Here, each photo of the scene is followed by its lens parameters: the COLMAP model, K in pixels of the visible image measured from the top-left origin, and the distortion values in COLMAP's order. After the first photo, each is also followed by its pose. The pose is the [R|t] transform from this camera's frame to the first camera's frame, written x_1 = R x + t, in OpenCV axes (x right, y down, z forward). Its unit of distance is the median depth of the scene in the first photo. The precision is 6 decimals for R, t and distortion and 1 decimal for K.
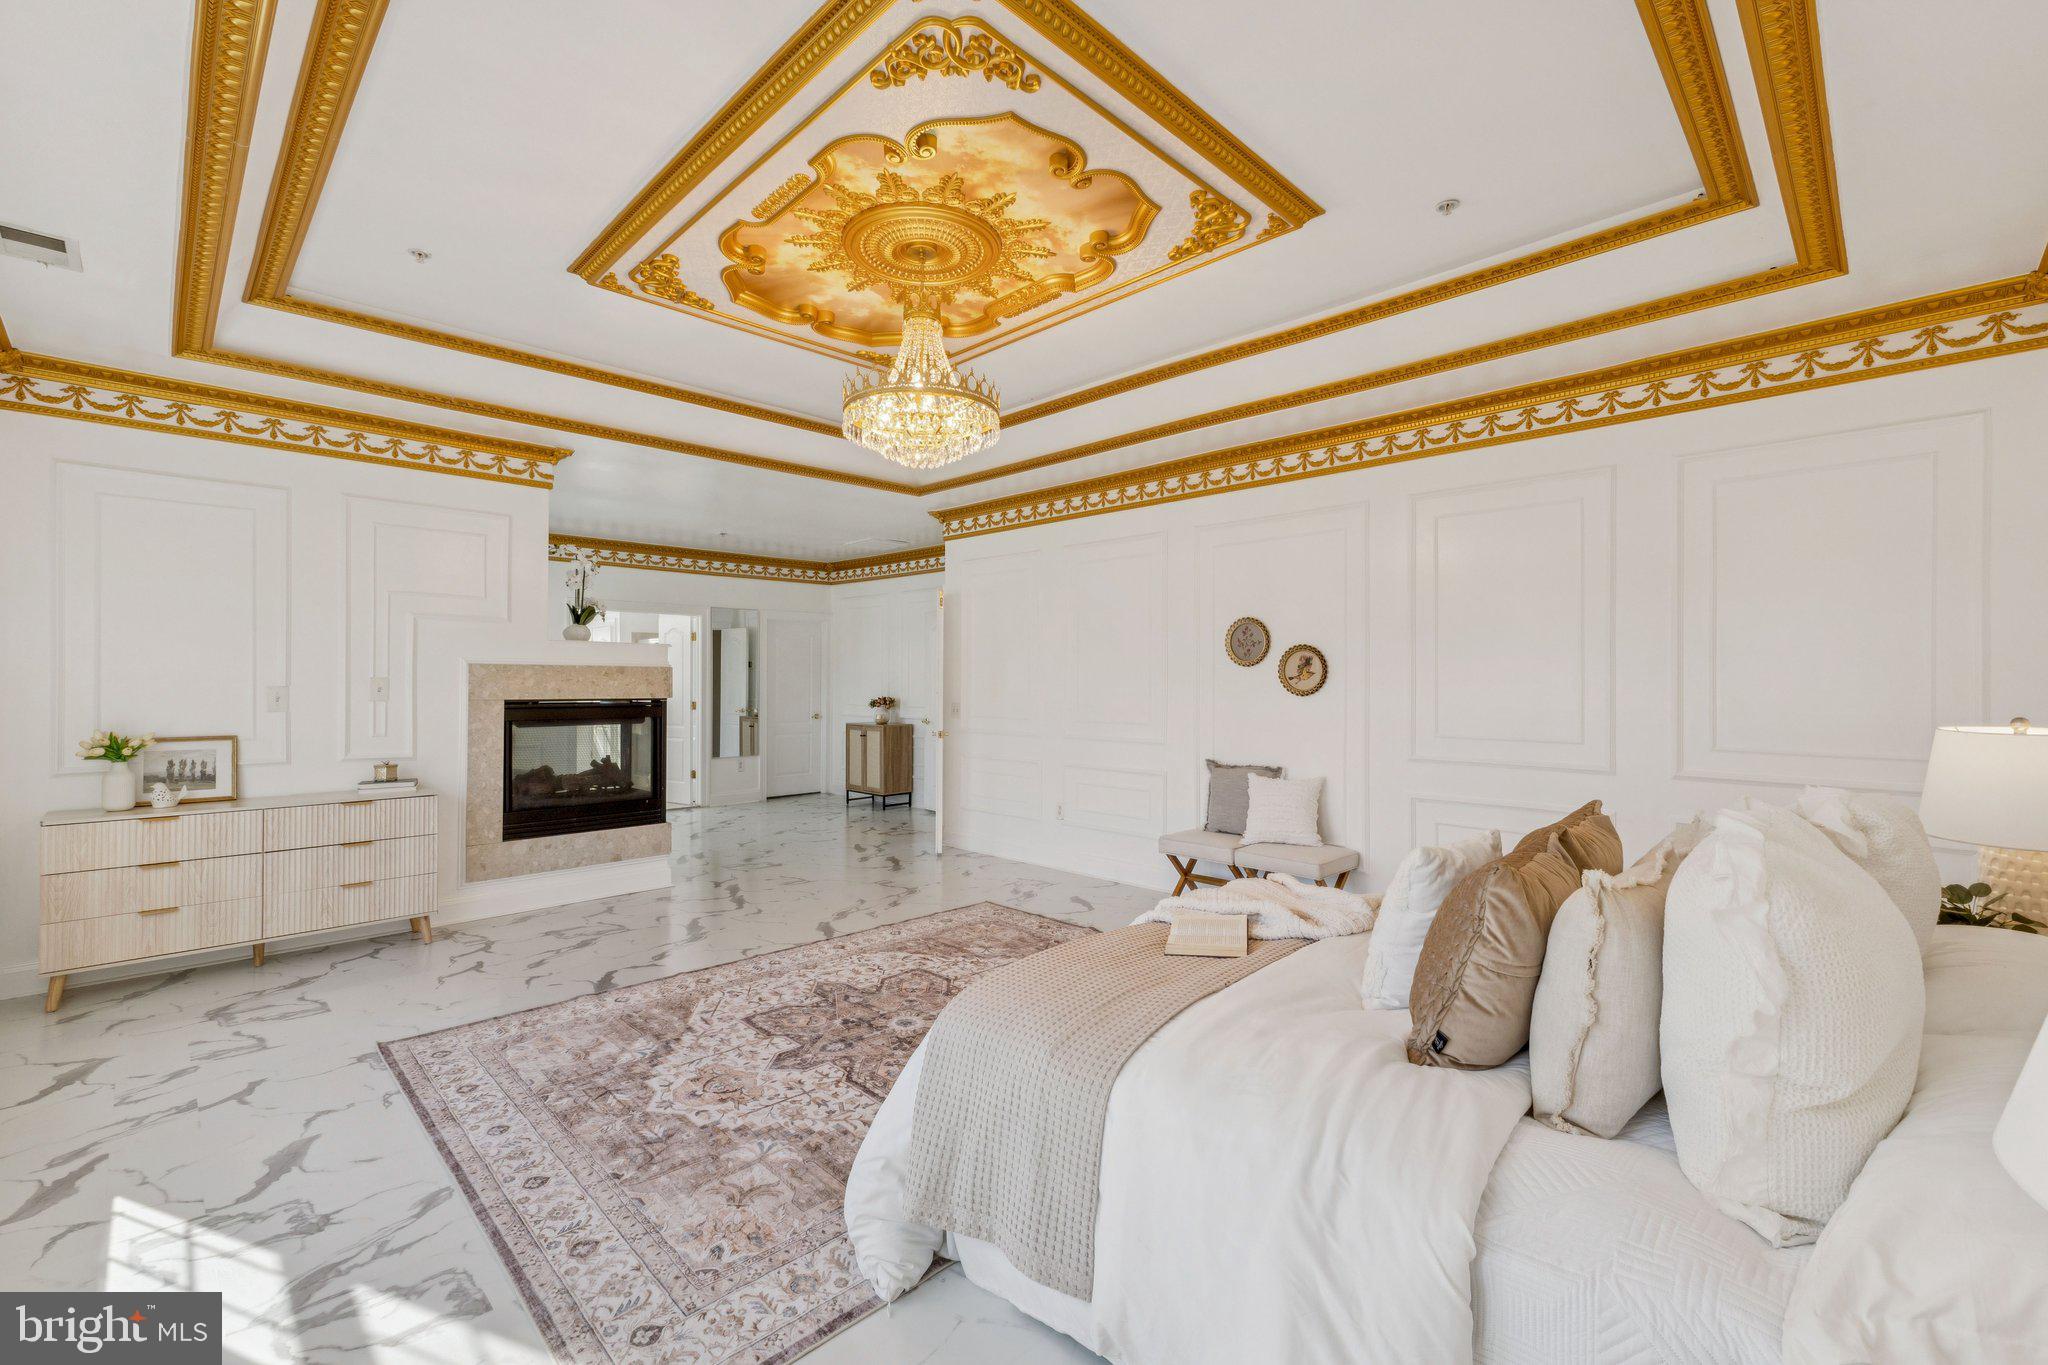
lens RADIAL K [[870.1, 0, 1026.2], [0, 870.1, 682.0], [0, 0, 1]] dist [0.012339, 0.000227]
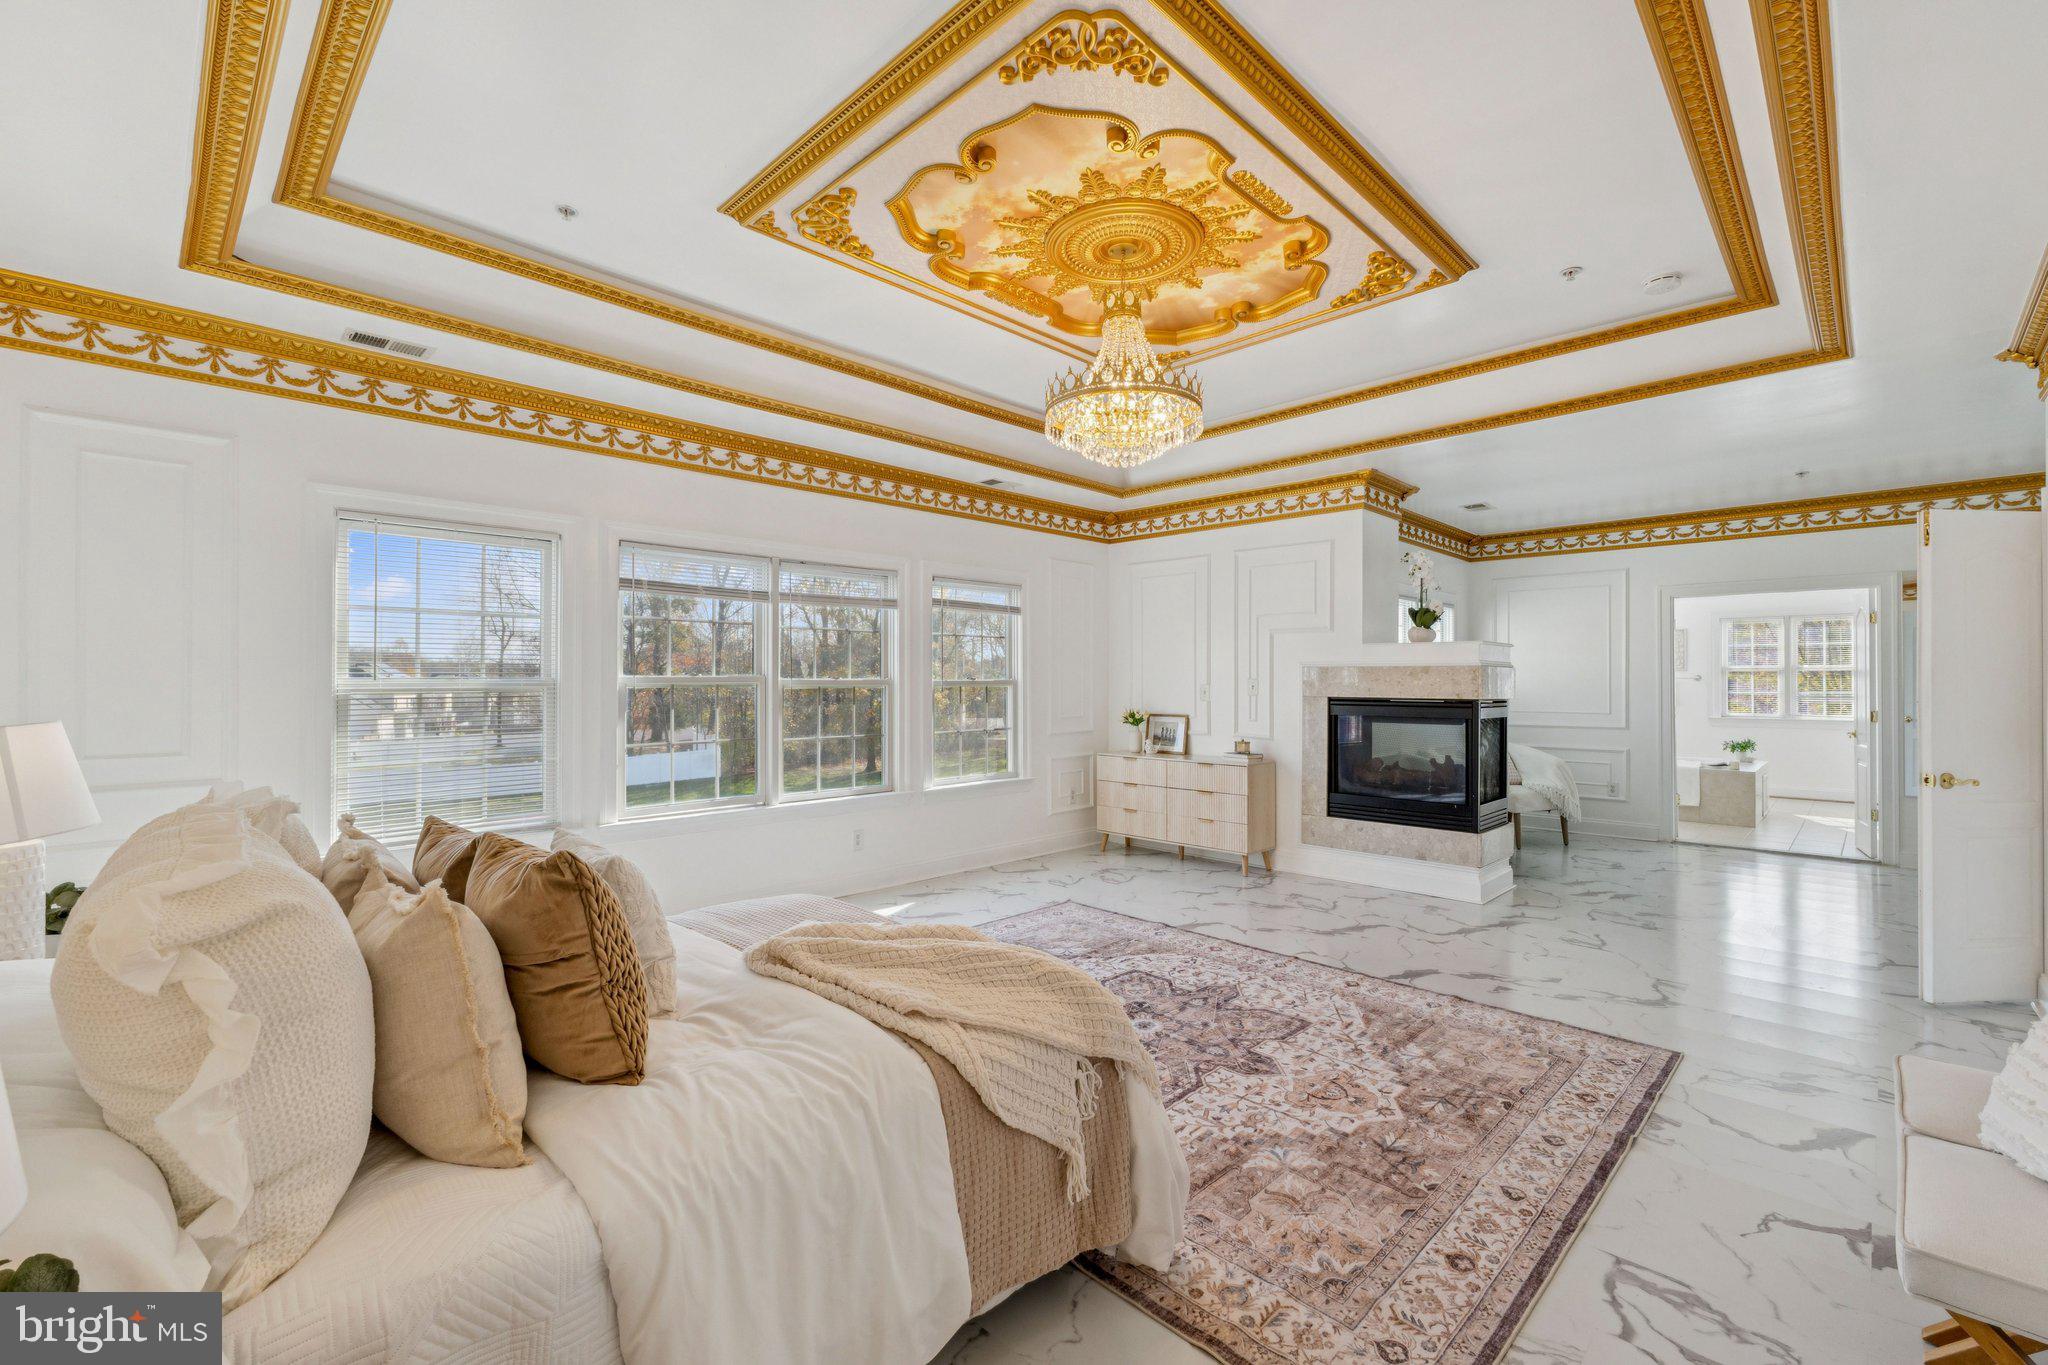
lens RADIAL K [[870.1, 0, 1025.9], [0, 870.1, 680.4], [0, 0, 1]] dist [0.012339, 0.000227]
pose [[0.008033, -0.001289, -0.999967, 0.699026], [-0.001761, 0.999998, -0.001303, 0.000719], [0.999966, 0.001772, 0.008030, 0.703366]]
